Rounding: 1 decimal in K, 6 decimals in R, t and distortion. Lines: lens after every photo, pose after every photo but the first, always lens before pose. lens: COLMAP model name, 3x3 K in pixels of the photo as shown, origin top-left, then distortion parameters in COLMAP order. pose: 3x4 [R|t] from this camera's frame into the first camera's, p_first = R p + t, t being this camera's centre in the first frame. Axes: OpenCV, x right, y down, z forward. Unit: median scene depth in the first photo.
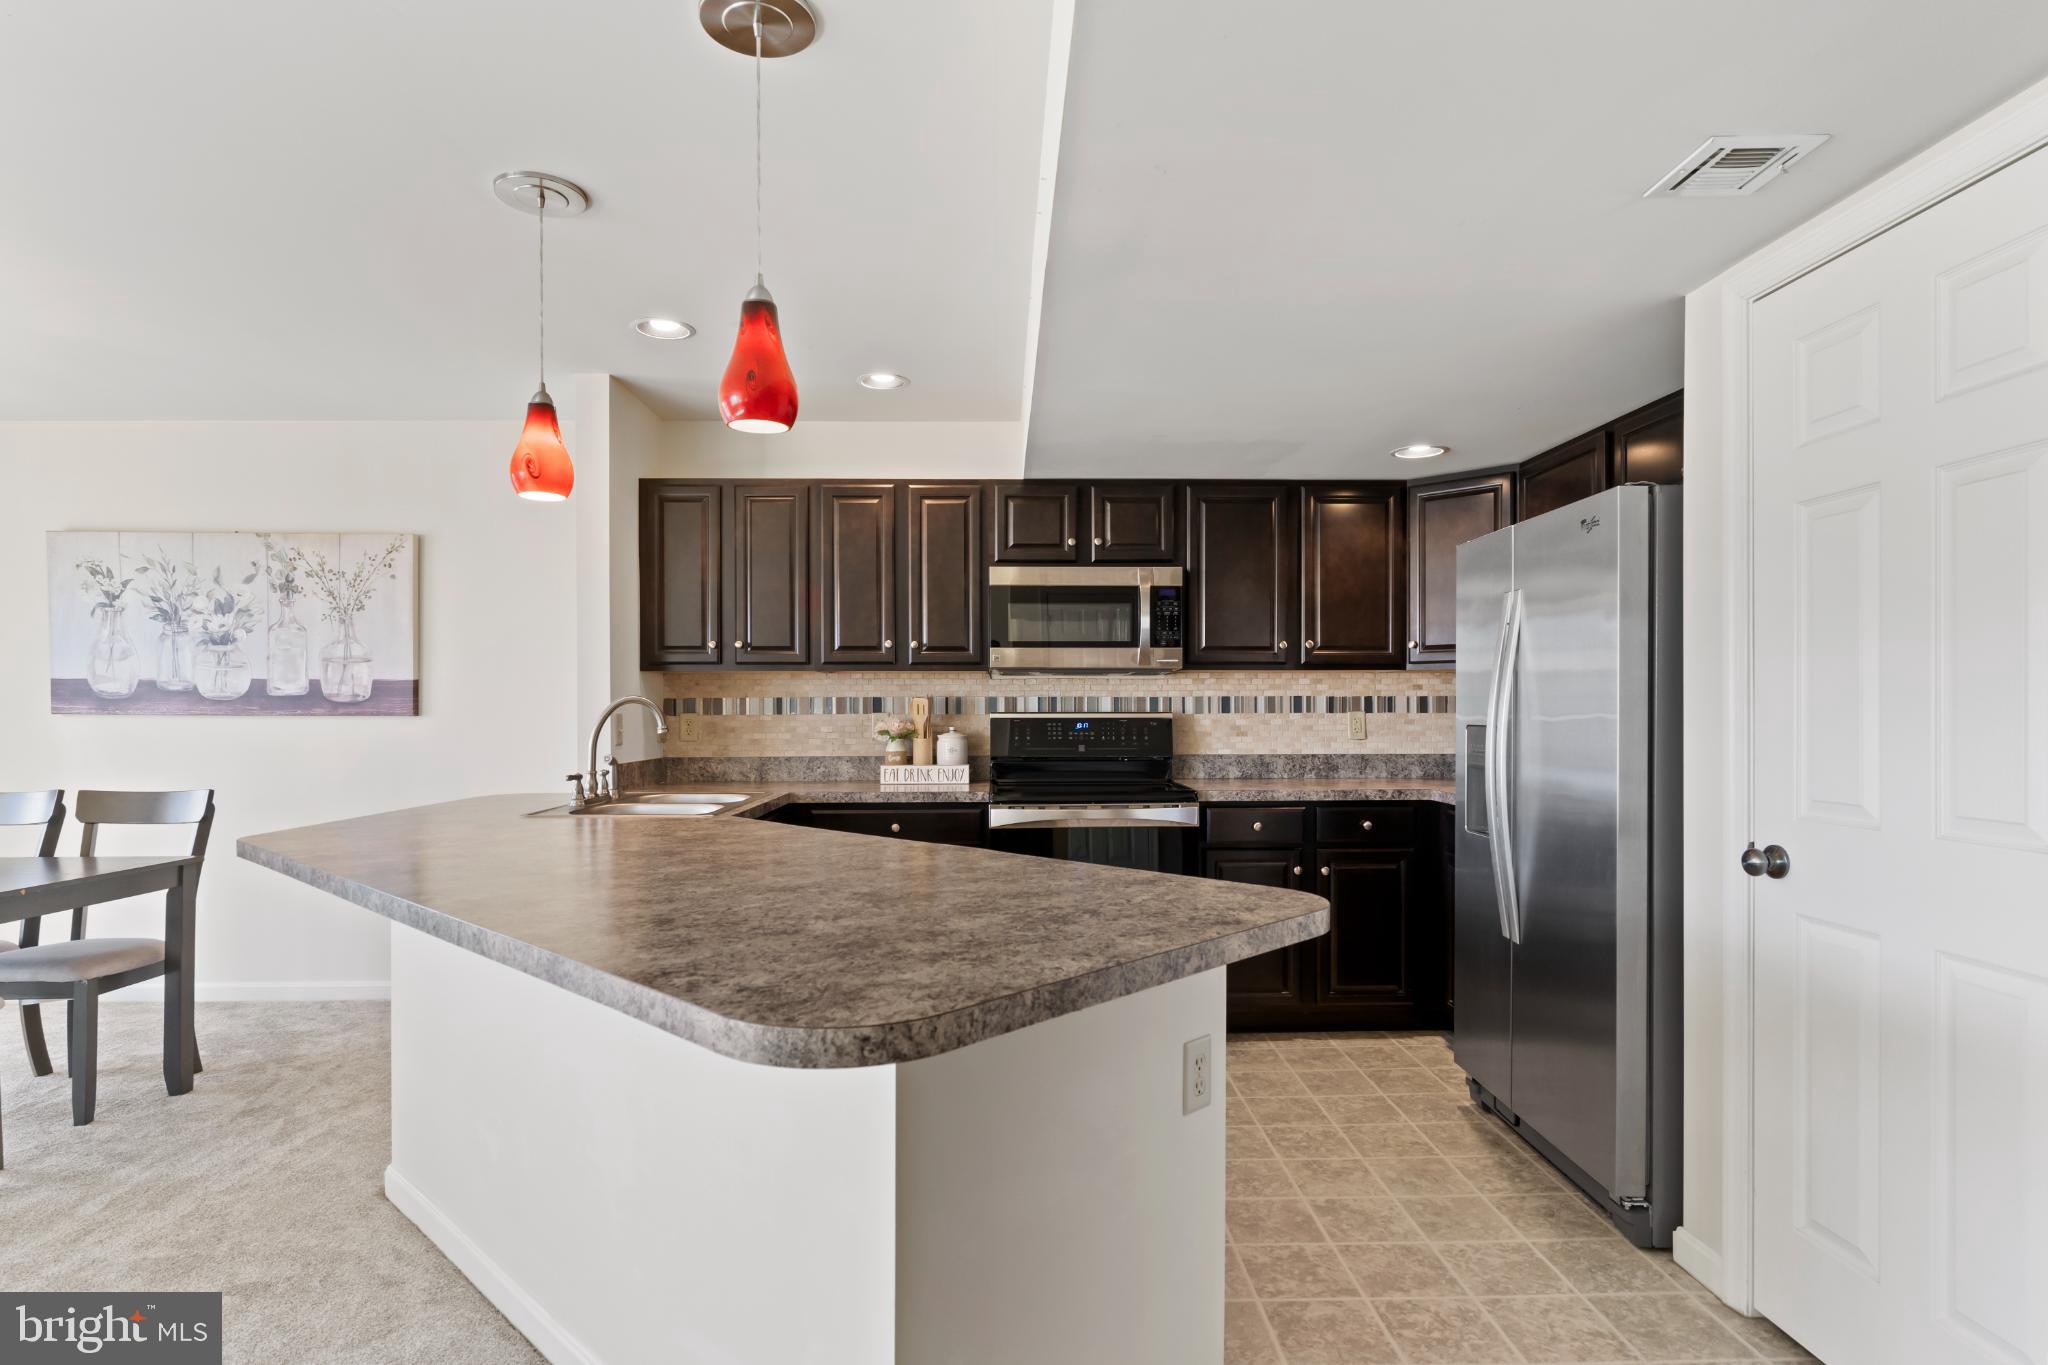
lens RADIAL K [[1047.5, 0, 1034.9], [0, 1047.5, 704.6], [0, 0, 1]] dist [-0.006863, 0.001998]
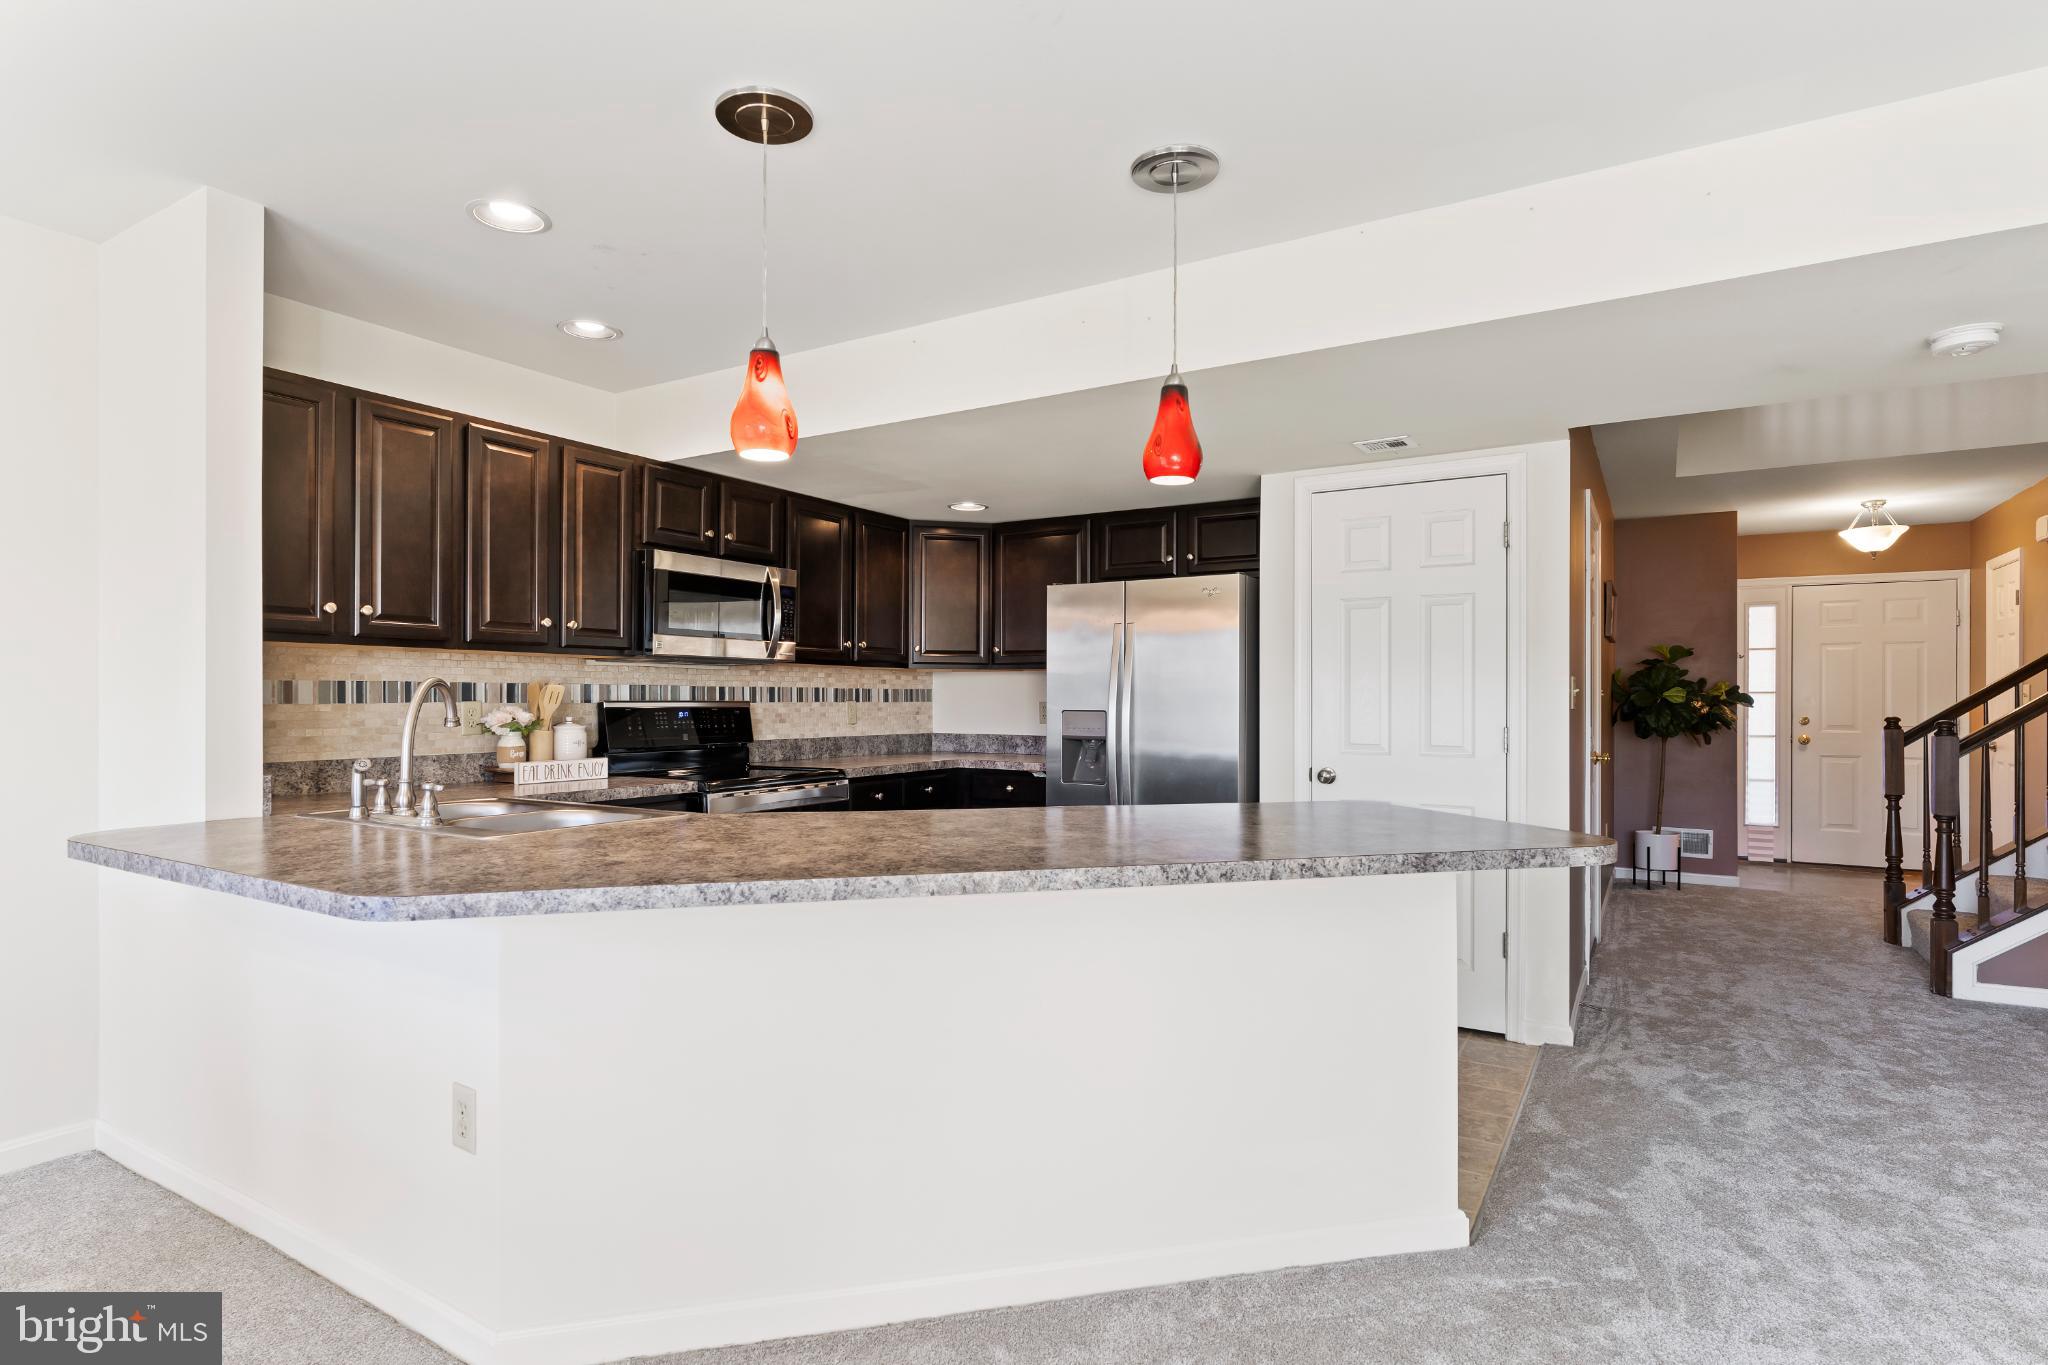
lens RADIAL K [[1047.5, 0, 1011.4], [0, 1047.5, 696.0], [0, 0, 1]] dist [-0.006863, 0.001998]
pose [[0.544138, 0.006361, 0.838971, -0.622463], [-0.011163, 0.999938, -0.000342, -0.000826], [-0.838921, -0.009179, 0.544175, 0.190058]]
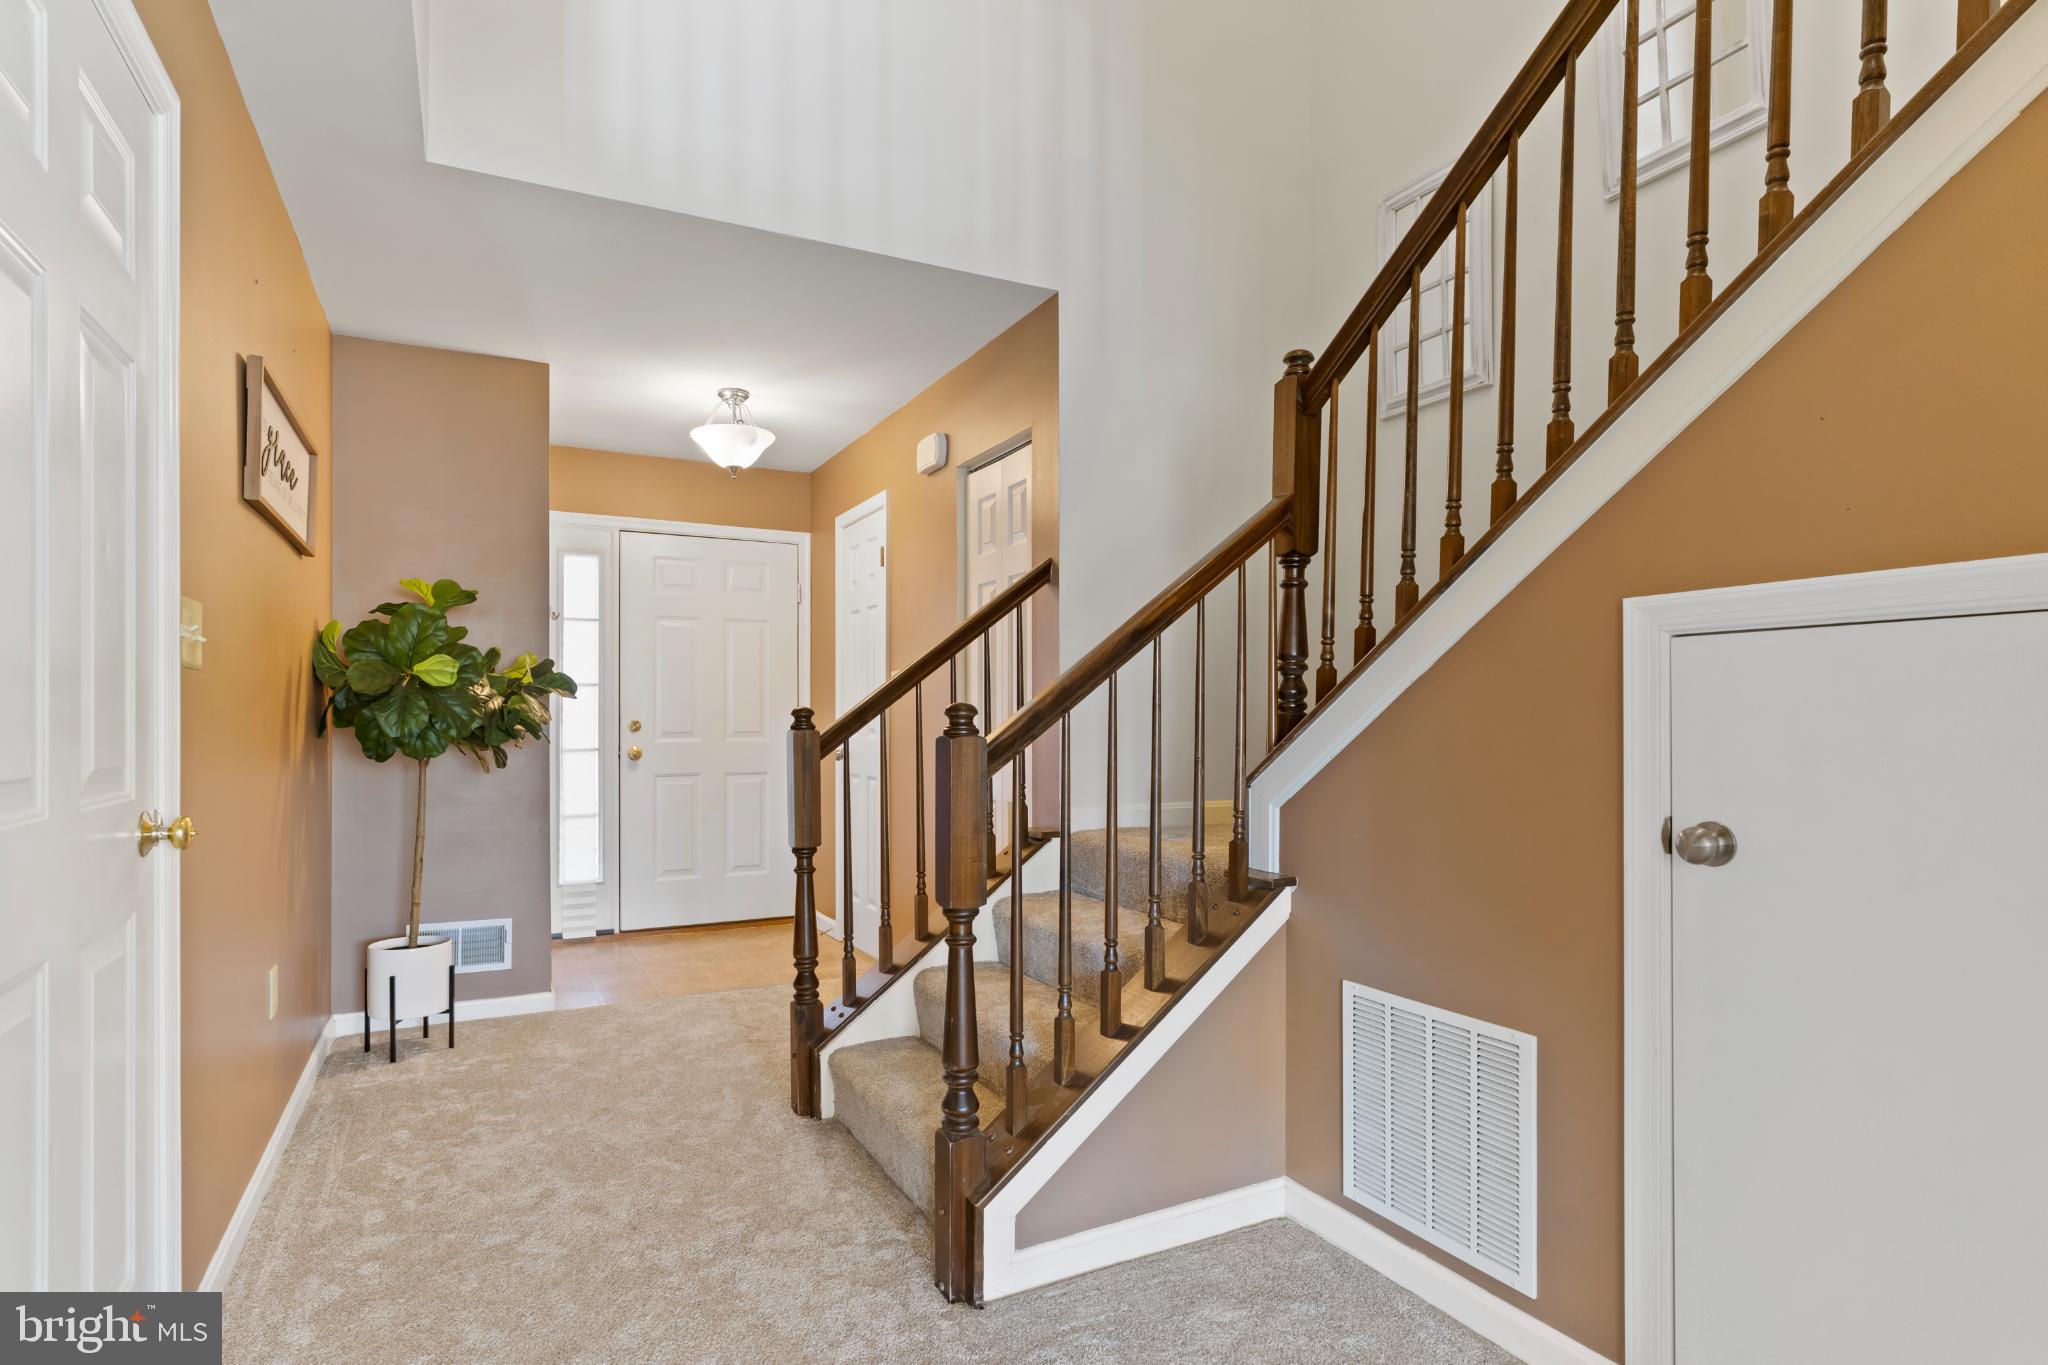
lens RADIAL K [[1047.5, 0, 1023.7], [0, 1047.5, 721.3], [0, 0, 1]] dist [-0.006863, 0.001998]
pose [[-0.447622, 0.000869, 0.894222, 0.271942], [-0.005947, 0.999975, -0.003949, 0.022169], [-0.894203, -0.007086, -0.447605, 0.167844]]
